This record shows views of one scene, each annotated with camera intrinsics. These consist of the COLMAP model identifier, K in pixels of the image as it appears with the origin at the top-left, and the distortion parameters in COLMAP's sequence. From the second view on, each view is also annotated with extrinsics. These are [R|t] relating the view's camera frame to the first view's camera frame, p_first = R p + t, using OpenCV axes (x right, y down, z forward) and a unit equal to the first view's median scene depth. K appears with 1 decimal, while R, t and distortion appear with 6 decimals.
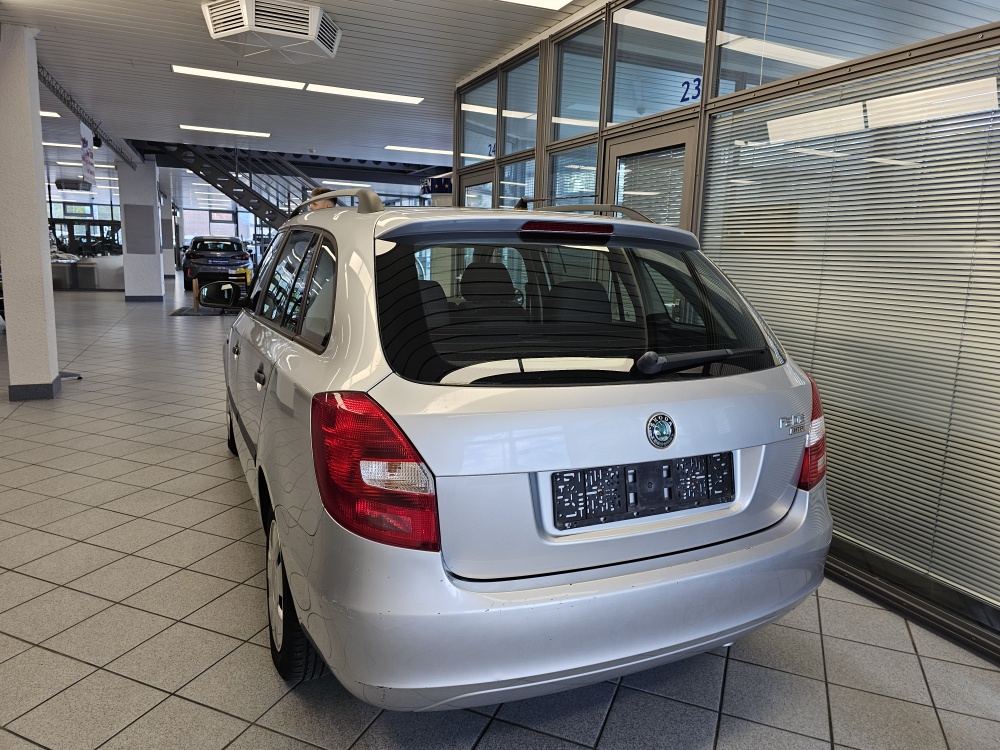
lens RADIAL K [[674.9, 0, 494.0], [0, 674.9, 380.1], [0, 0, 1]] dist [0.049687, -0.069256]
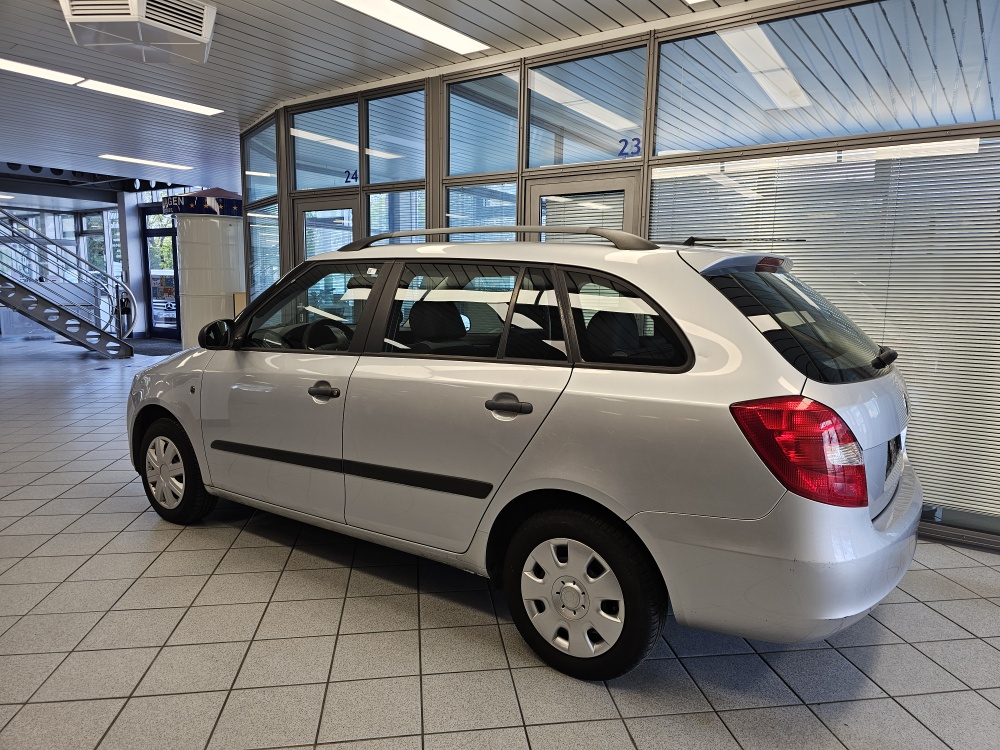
lens RADIAL K [[687.7, 0, 526.4], [0, 687.7, 380.2], [0, 0, 1]] dist [0.066201, -0.076519]
pose [[0.850512, -0.086801, 0.518744, -0.345148], [0.106204, 0.994314, -0.007751, -0.011770], [-0.515121, 0.061685, 0.854895, 0.035025]]
